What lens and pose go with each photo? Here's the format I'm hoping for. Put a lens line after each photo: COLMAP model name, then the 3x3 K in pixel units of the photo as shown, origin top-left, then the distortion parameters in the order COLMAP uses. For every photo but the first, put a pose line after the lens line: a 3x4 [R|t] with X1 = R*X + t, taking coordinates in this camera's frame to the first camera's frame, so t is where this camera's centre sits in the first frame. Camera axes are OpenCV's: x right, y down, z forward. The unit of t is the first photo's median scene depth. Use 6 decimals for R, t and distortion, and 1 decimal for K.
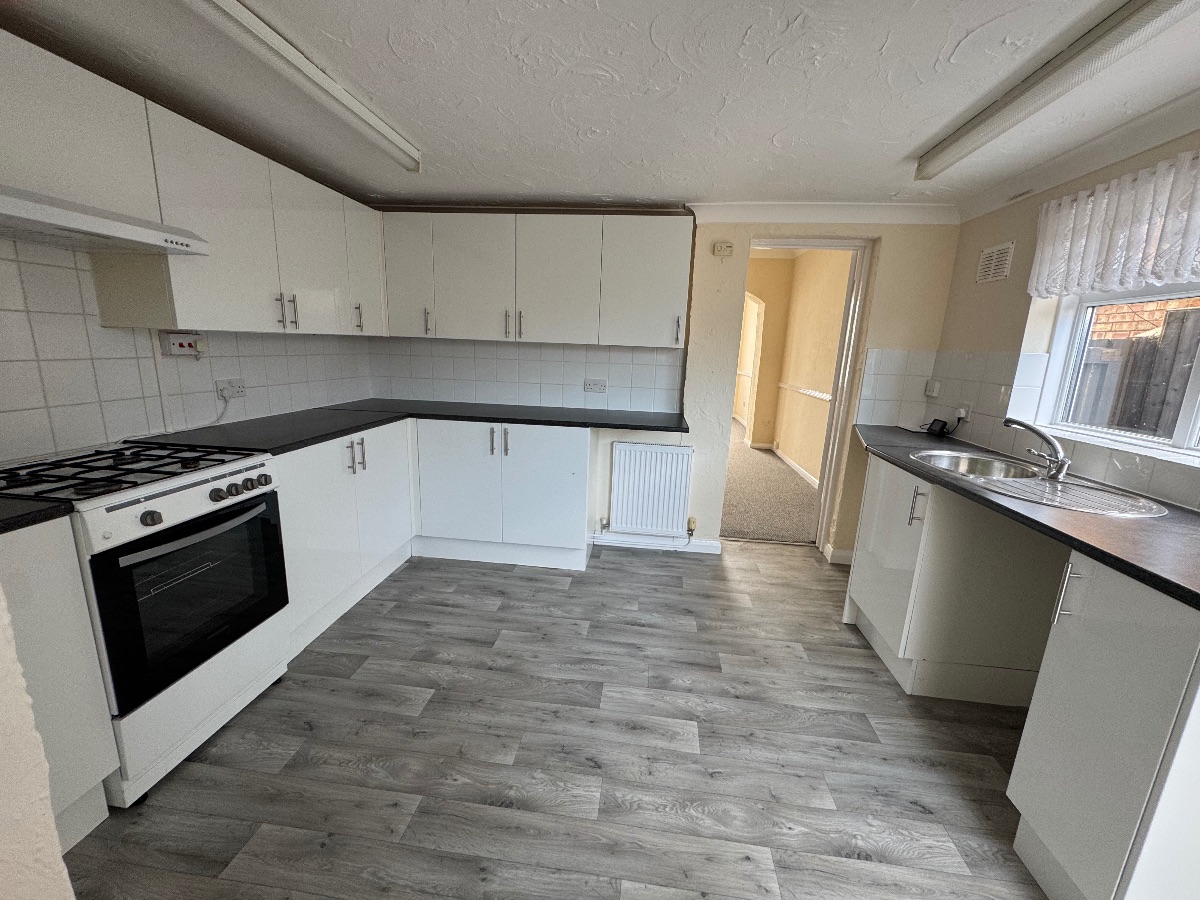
lens RADIAL K [[478.0, 0, 599.3], [0, 478.0, 451.3], [0, 0, 1]] dist [0.001456, -0.001016]
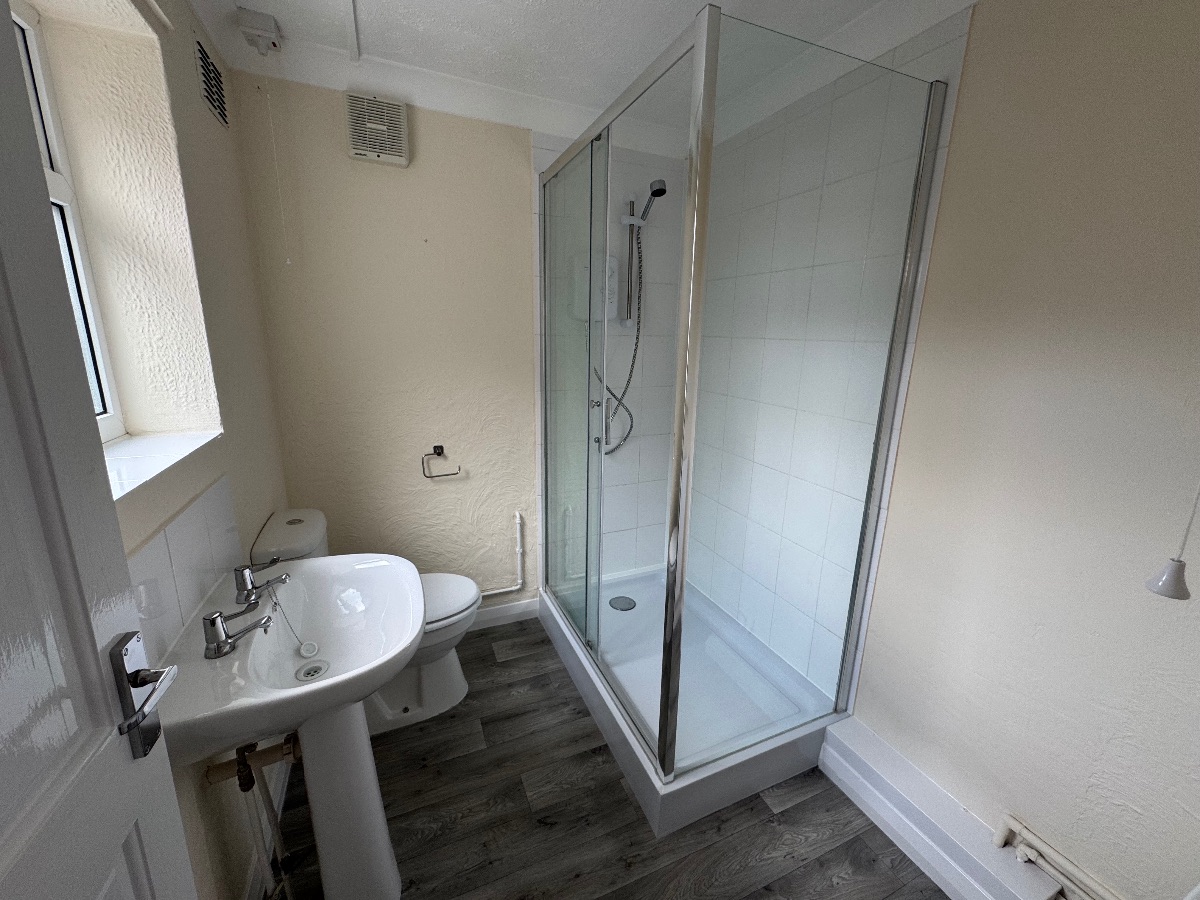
lens RADIAL K [[478.0, 0, 599.5], [0, 478.0, 449.5], [0, 0, 1]] dist [0.001456, -0.001016]
pose [[-0.859557, 0.027604, -0.510294, 0.290769], [-0.189860, 0.909822, 0.369023, -0.290345], [0.474463, 0.414081, -0.776803, 1.218686]]
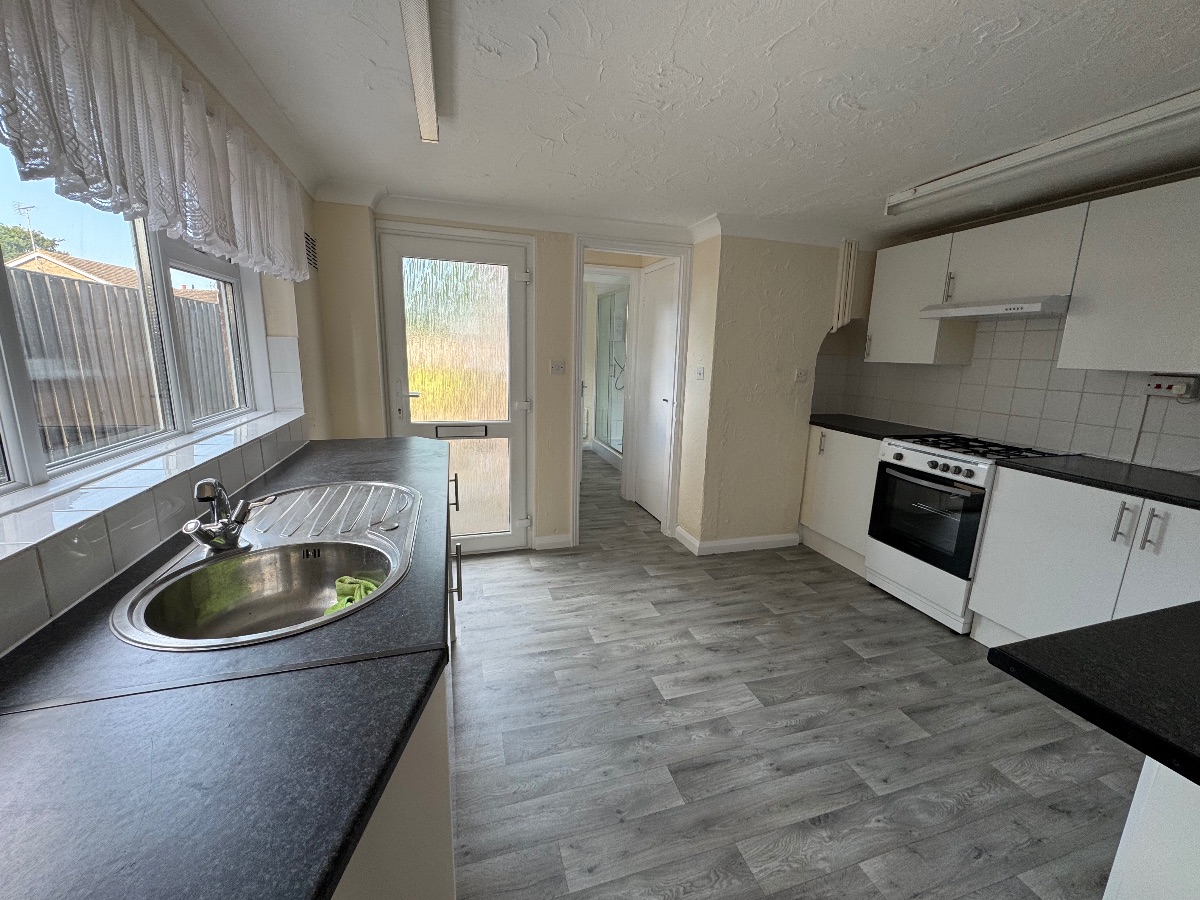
lens RADIAL K [[478.0, 0, 602.3], [0, 478.0, 450.2], [0, 0, 1]] dist [0.001456, -0.001016]
pose [[-0.911631, 0.020873, -0.410478, 0.722566], [-0.148549, 0.914465, 0.376414, -0.320032], [0.383225, 0.404127, -0.830554, 1.520940]]
